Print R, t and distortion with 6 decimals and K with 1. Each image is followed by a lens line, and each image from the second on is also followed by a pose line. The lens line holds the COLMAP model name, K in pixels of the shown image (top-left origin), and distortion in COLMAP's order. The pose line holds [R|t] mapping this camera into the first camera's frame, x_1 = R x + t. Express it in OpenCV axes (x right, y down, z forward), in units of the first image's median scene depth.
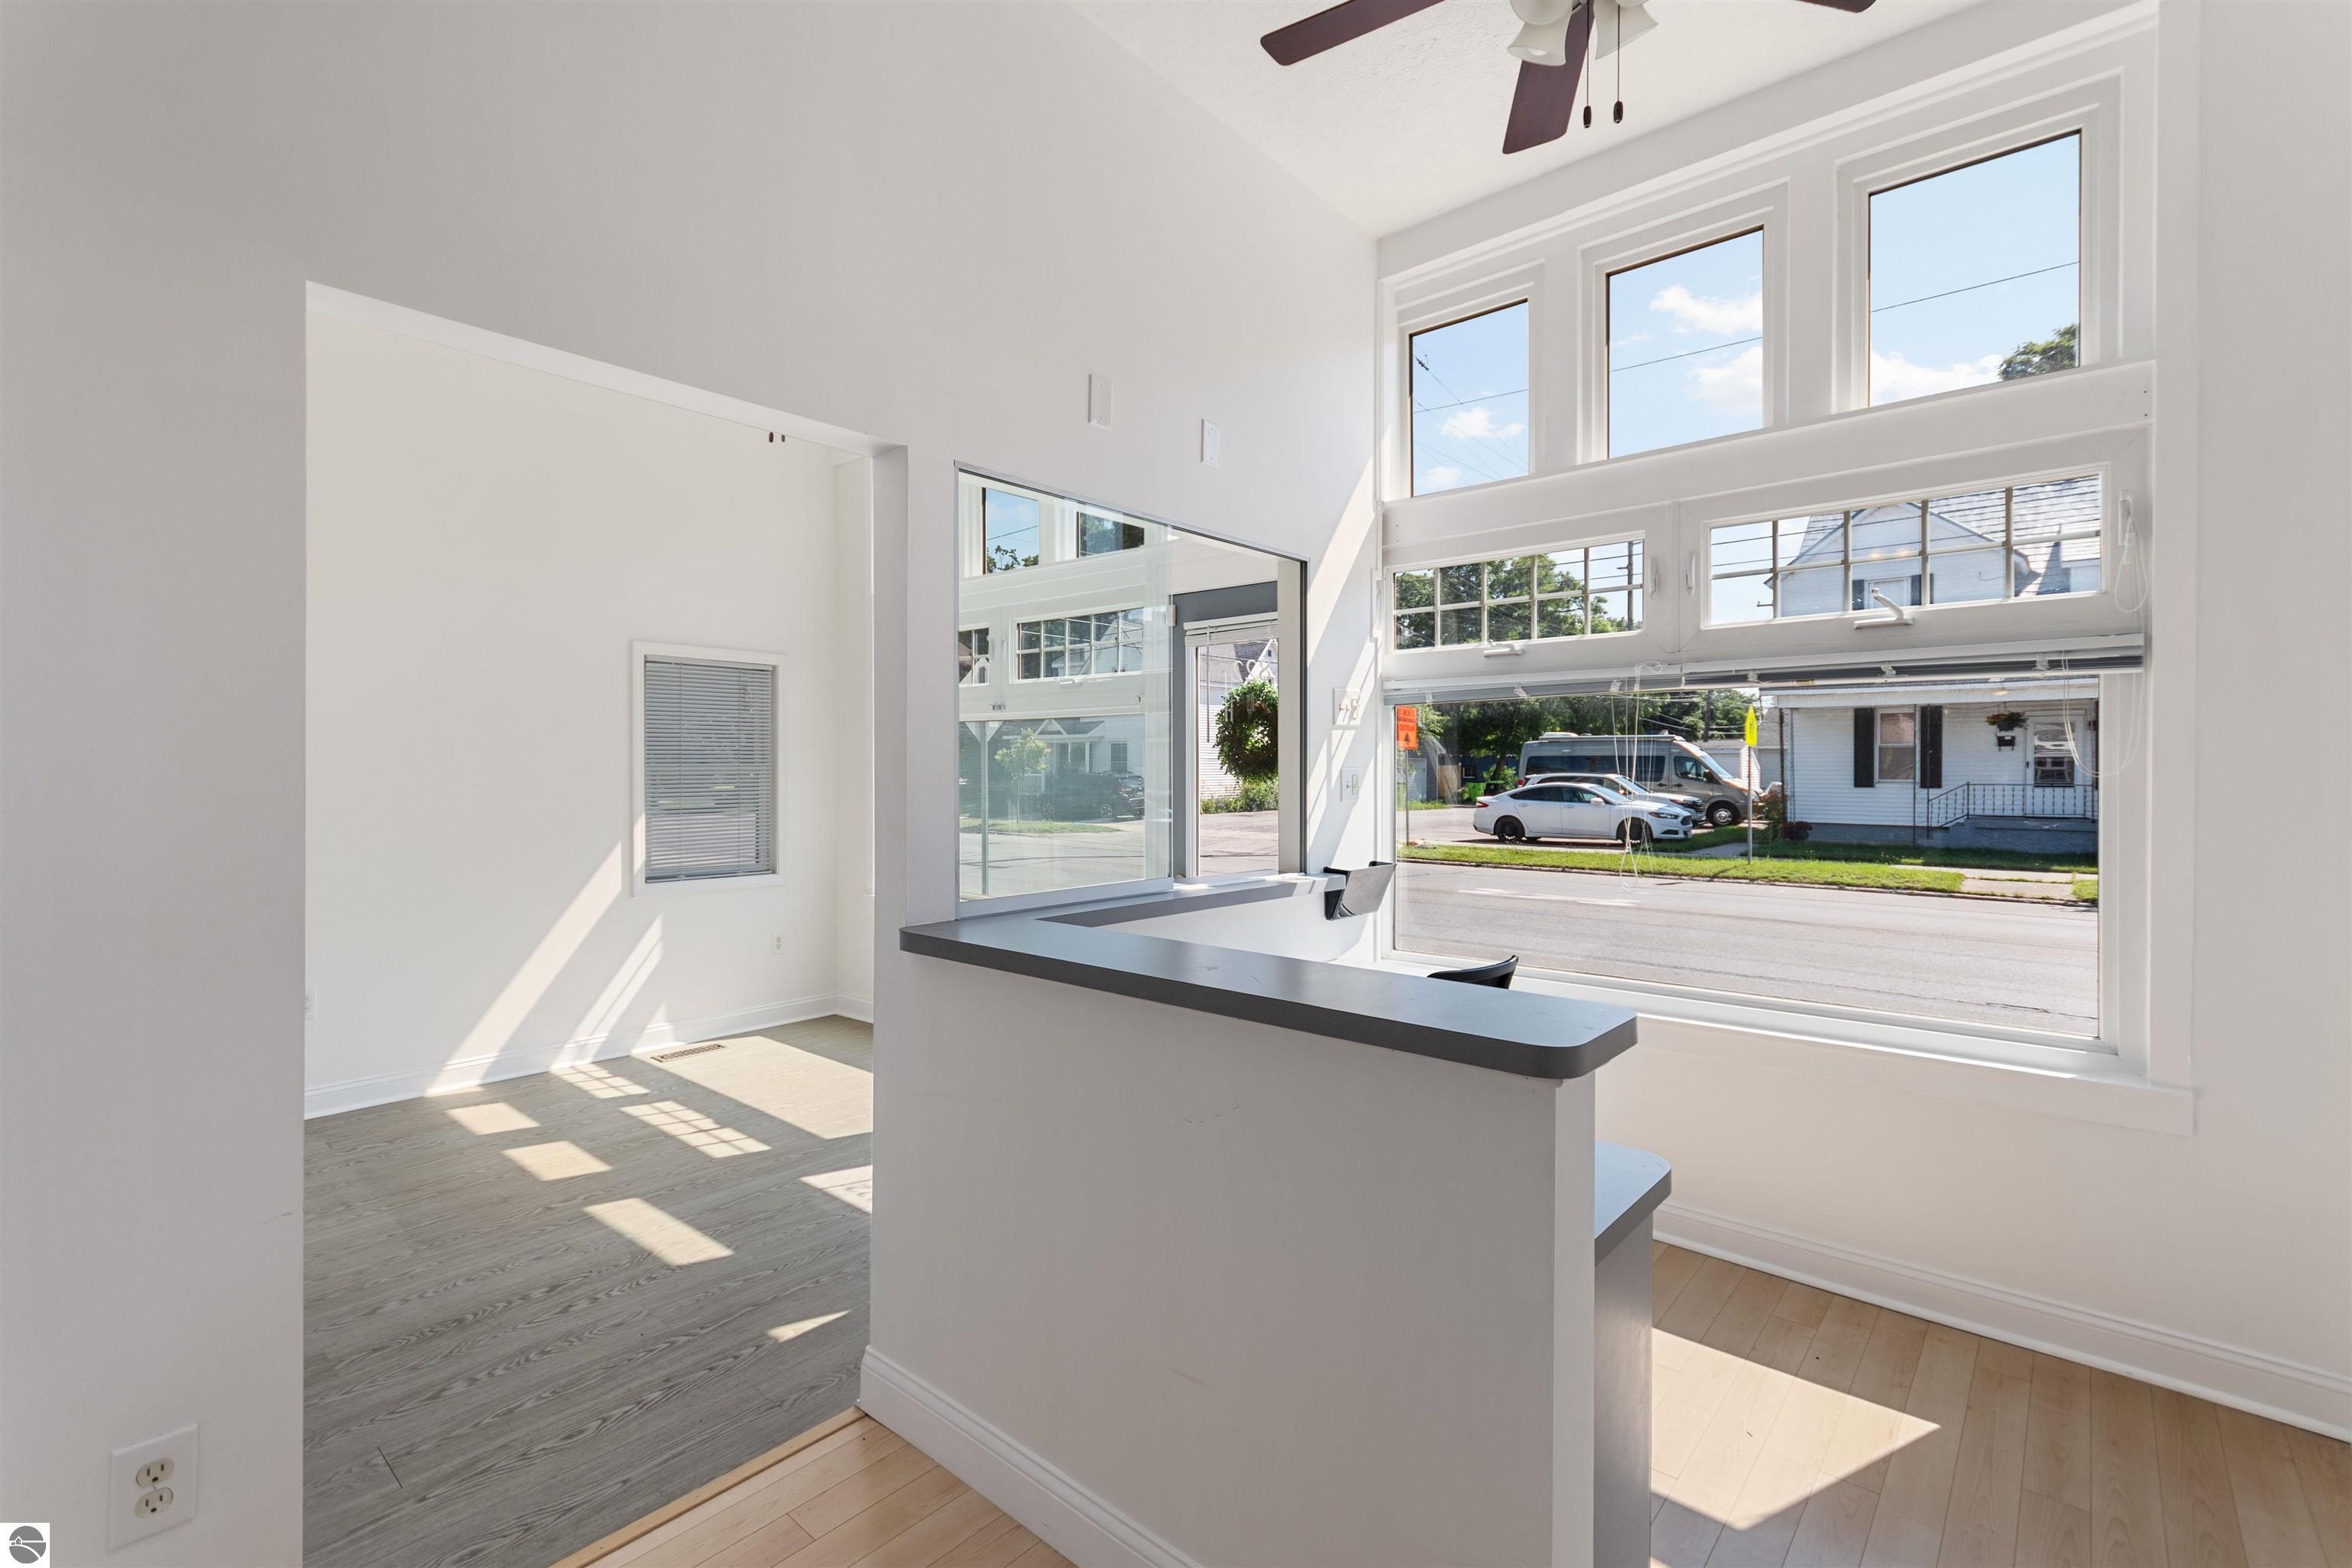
lens RADIAL K [[1048.3, 0, 1164.2], [0, 1048.3, 776.8], [0, 0, 1]] dist [-0.000501, -0.000327]
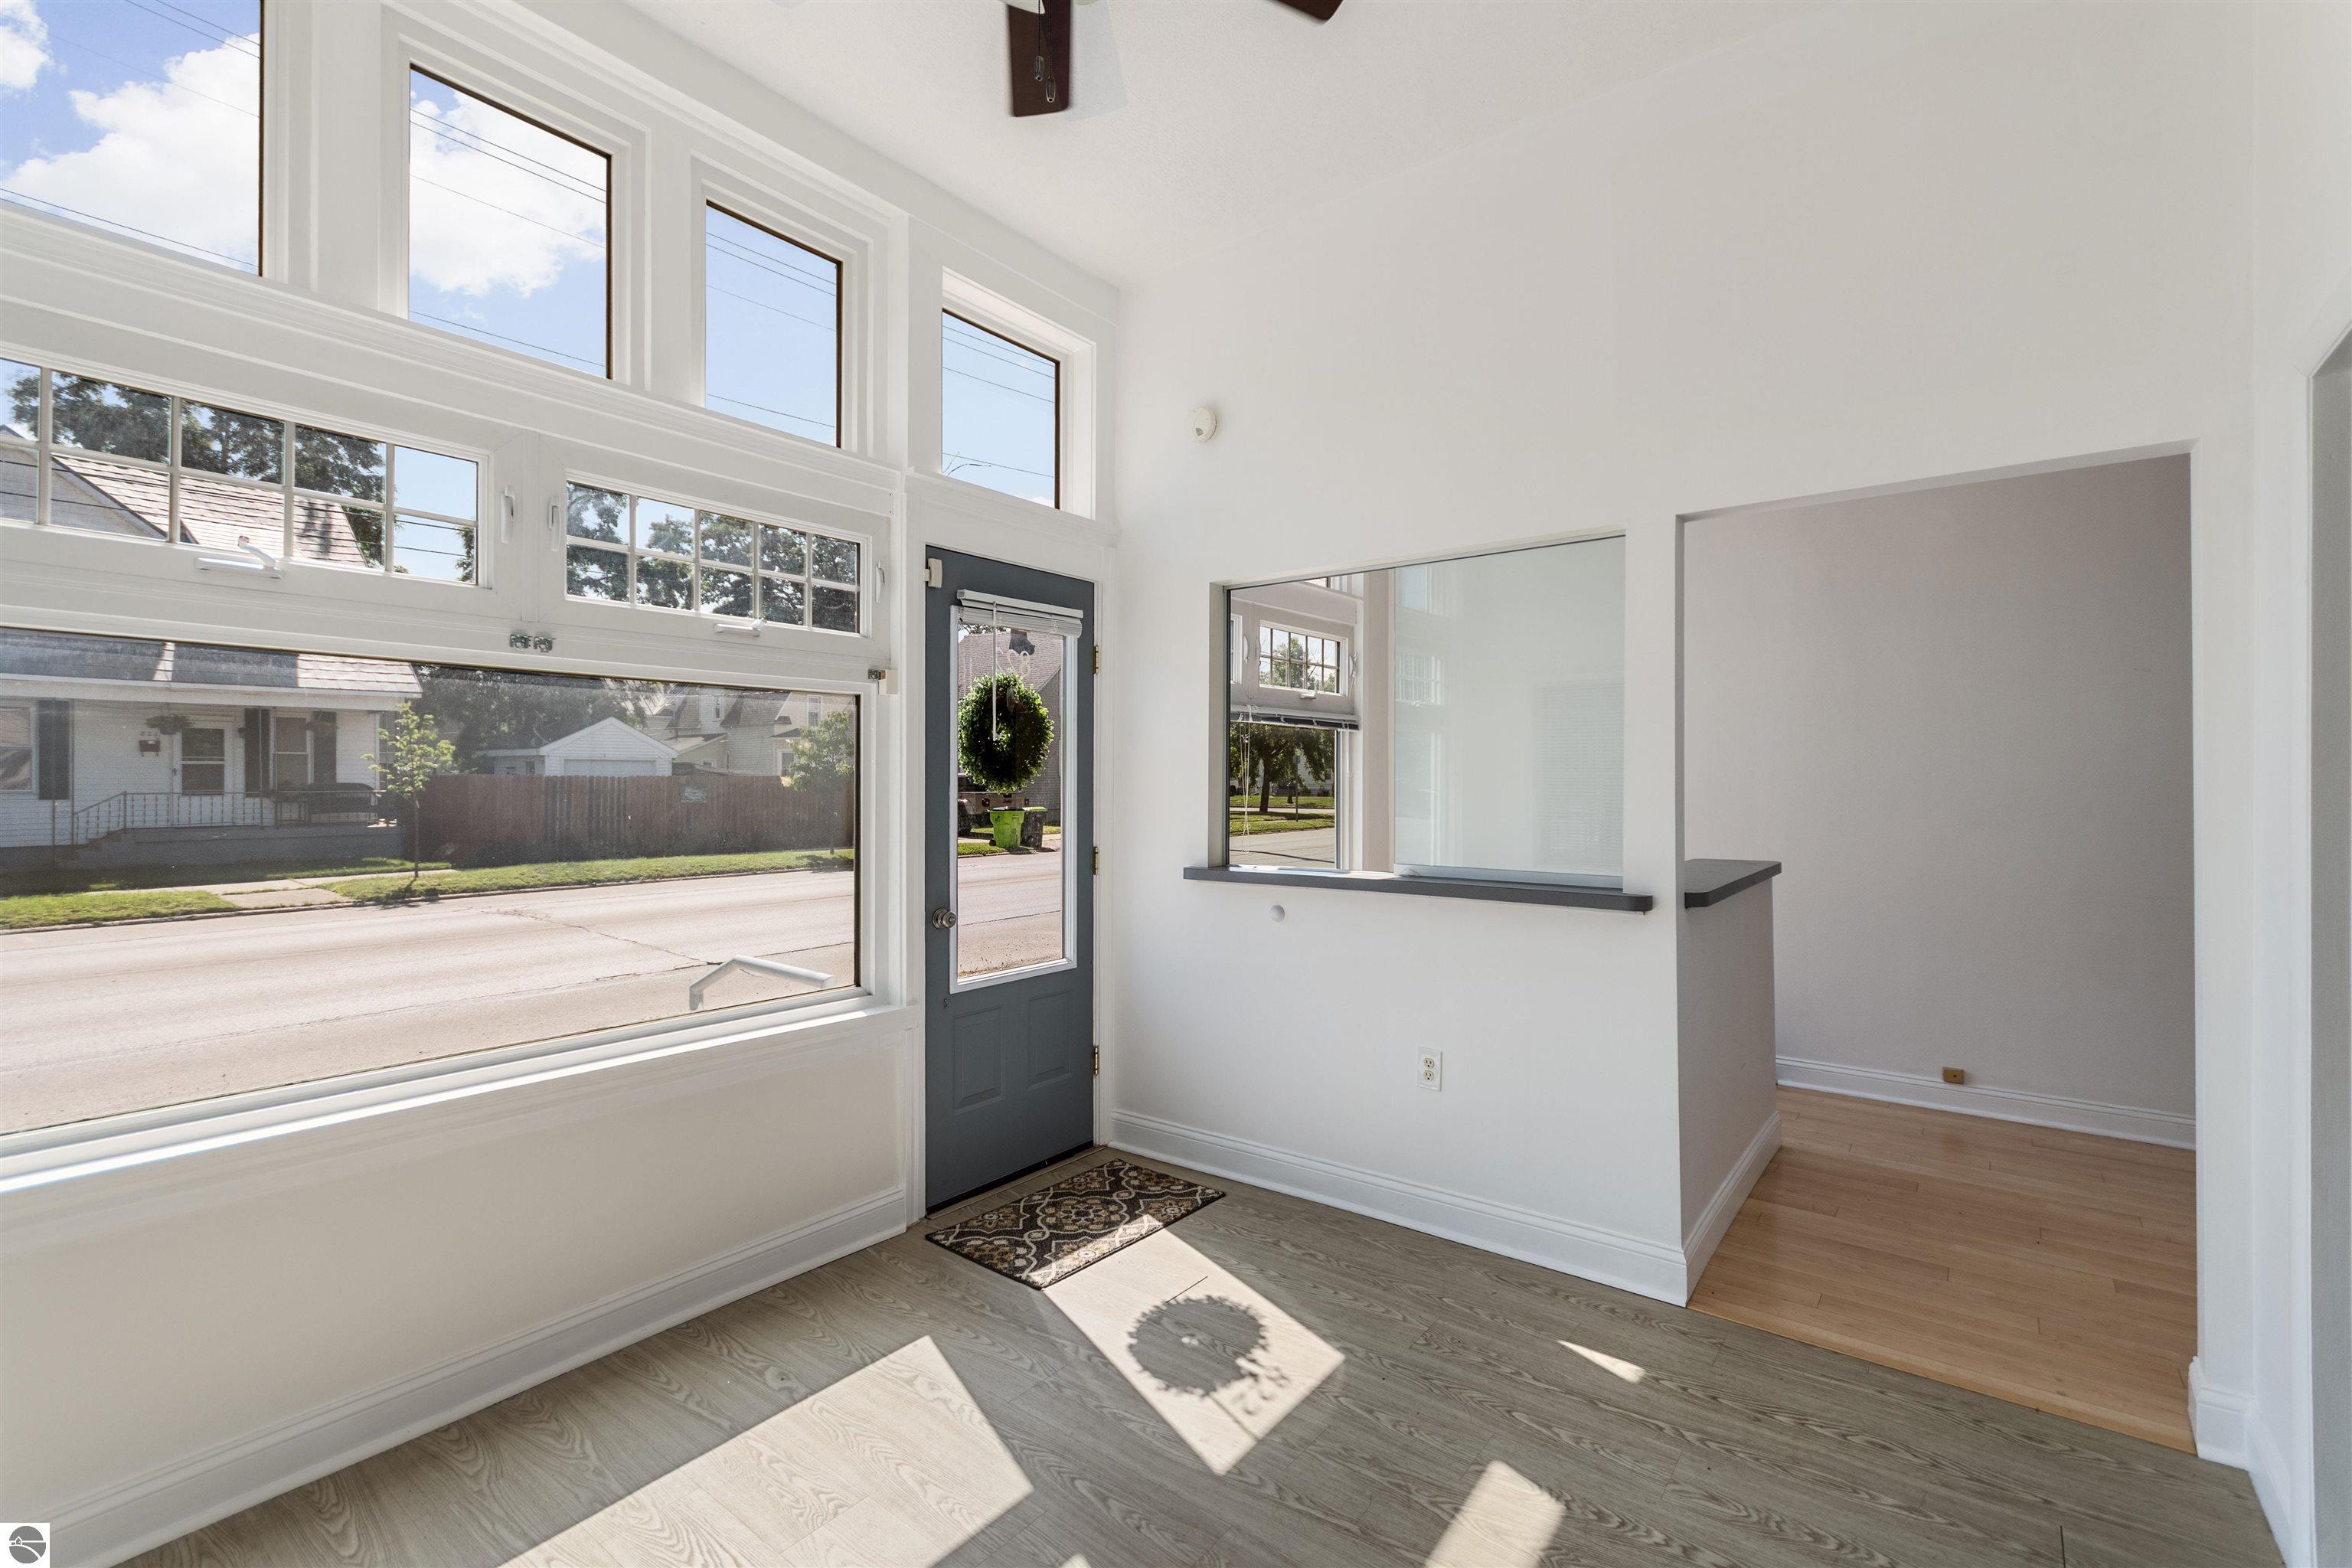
lens RADIAL K [[1048.3, 0, 1163.4], [0, 1048.3, 769.1], [0, 0, 1]] dist [-0.000501, -0.000327]
pose [[-0.057827, 0.004647, 0.998316, -1.061305], [0.010192, 0.999940, -0.004064, -0.008329], [-0.998275, 0.009940, -0.057871, 1.210282]]
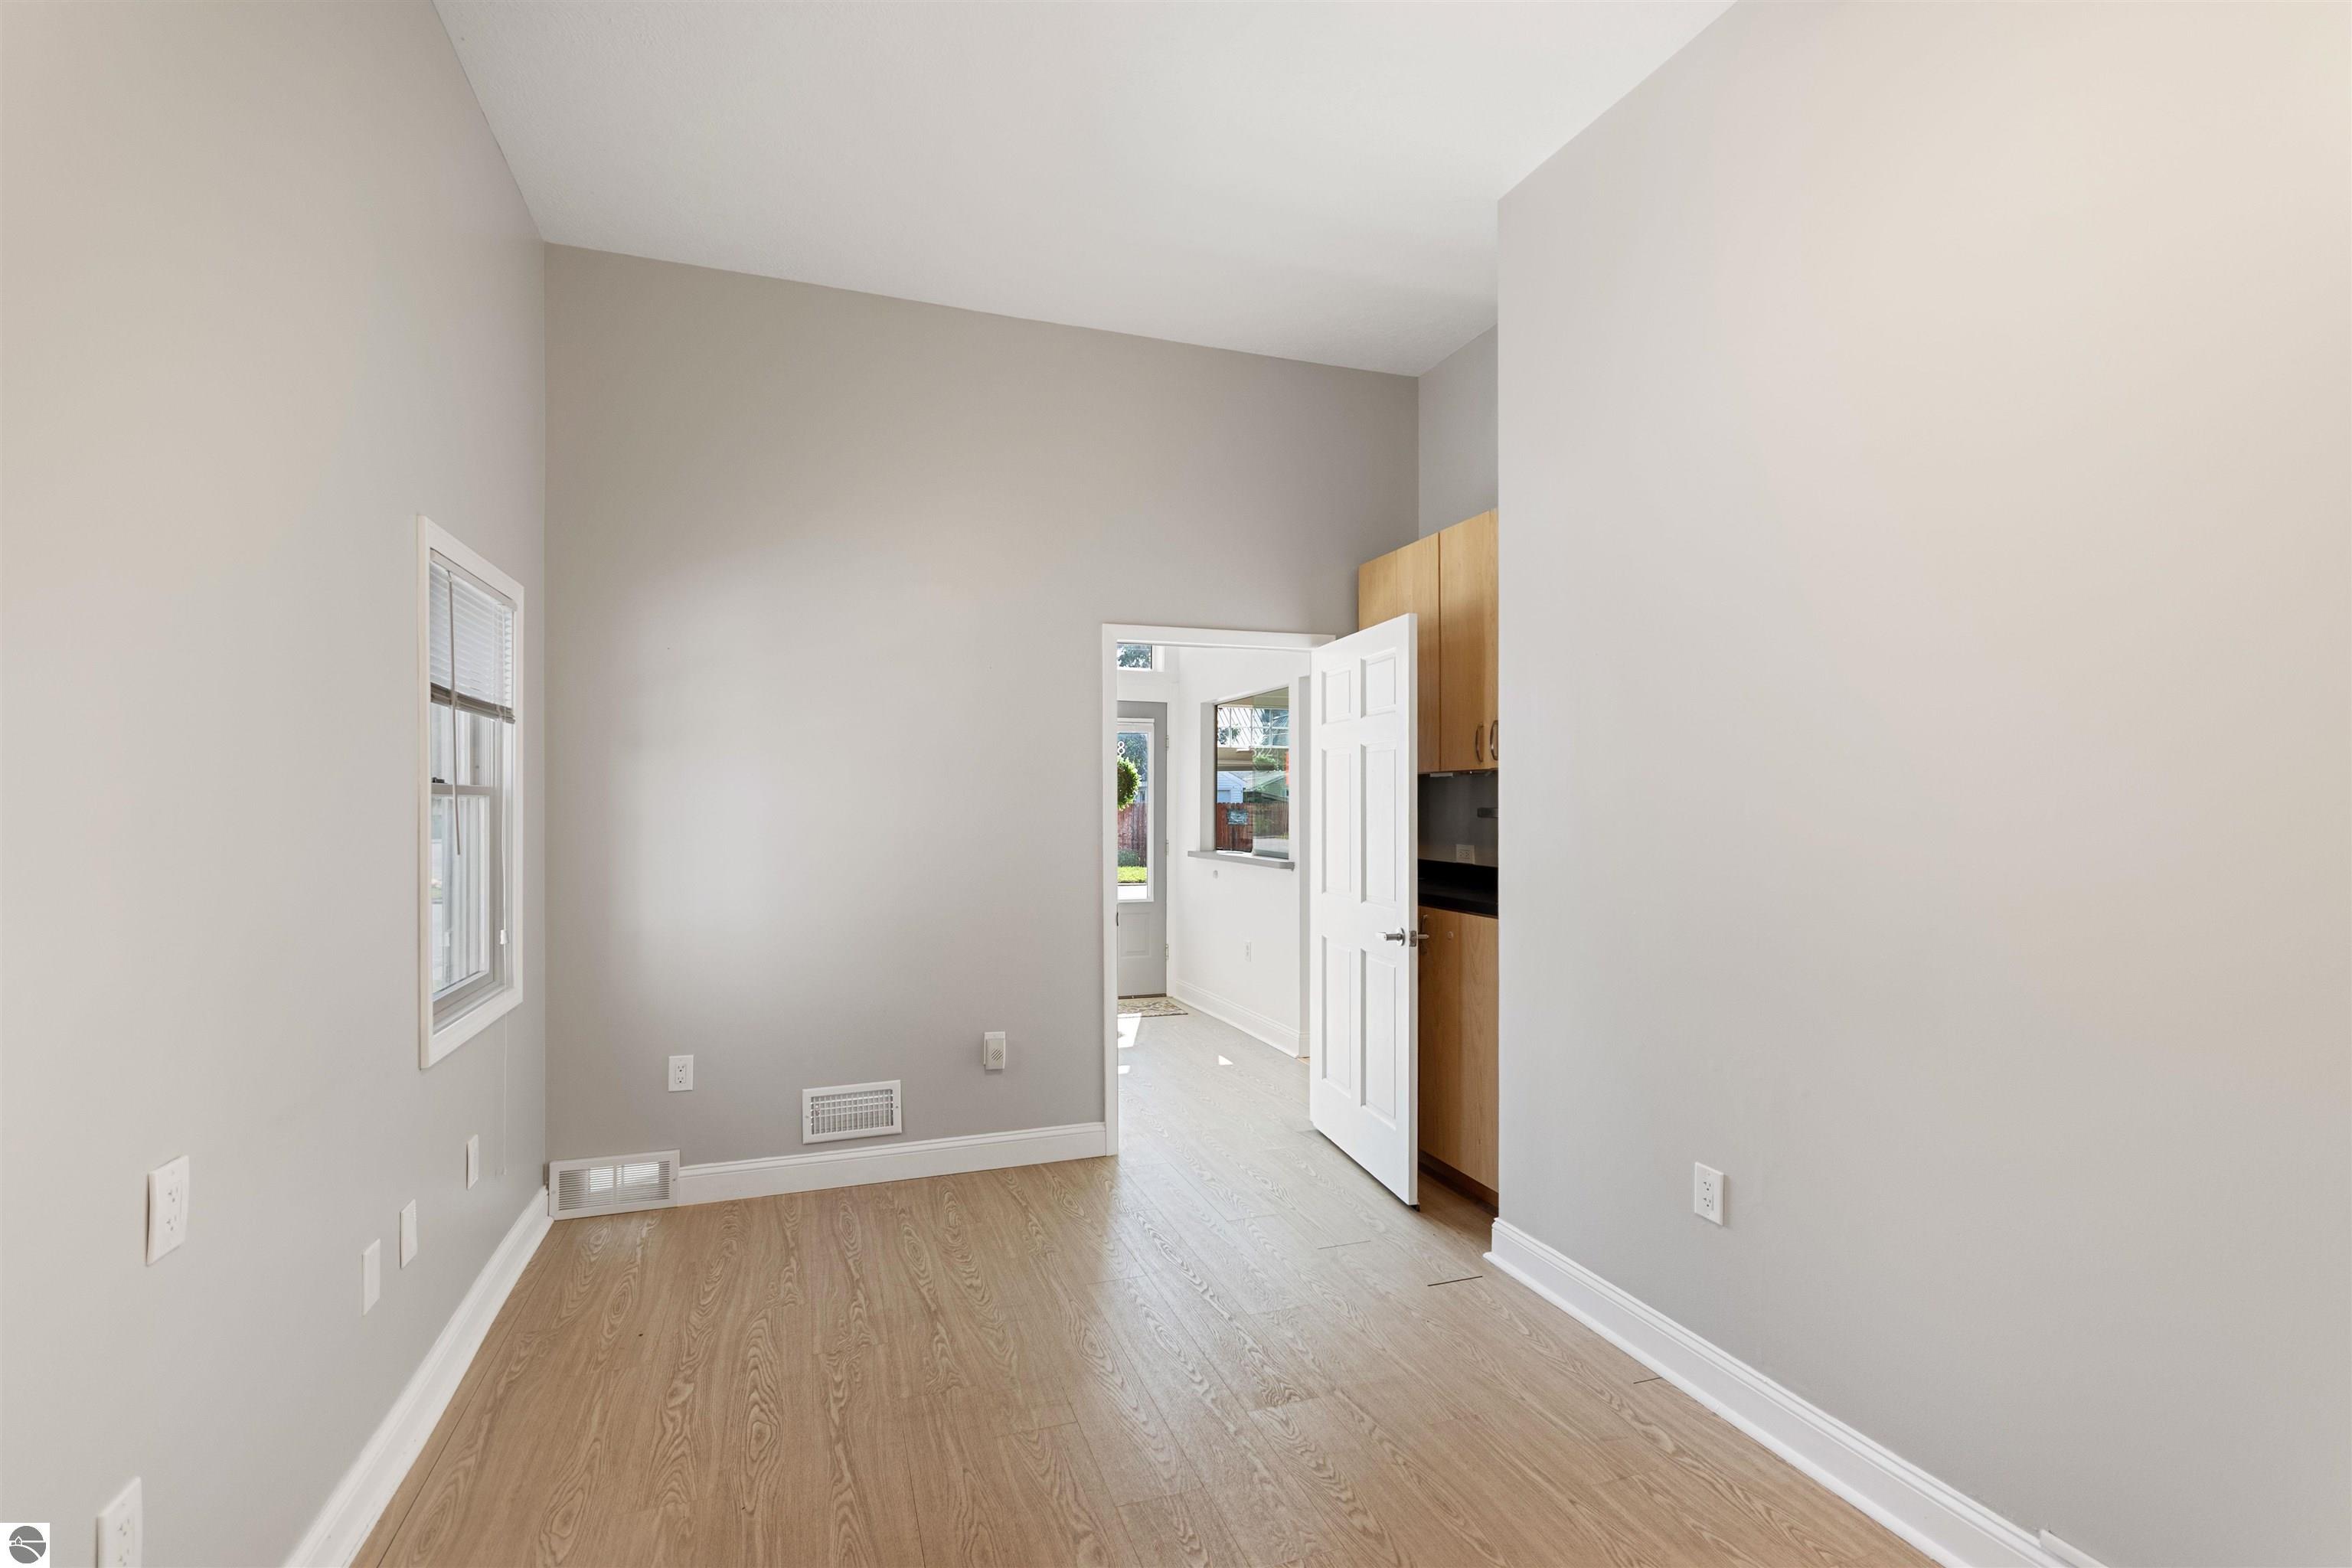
lens RADIAL K [[1048.3, 0, 1175.7], [0, 1048.3, 796.4], [0, 0, 1]] dist [-0.000501, -0.000327]
pose [[0.479817, 0.002532, 0.877365, -1.909713], [0.007262, 0.999950, -0.006857, -0.006146], [-0.877339, 0.009661, 0.479775, 0.047718]]
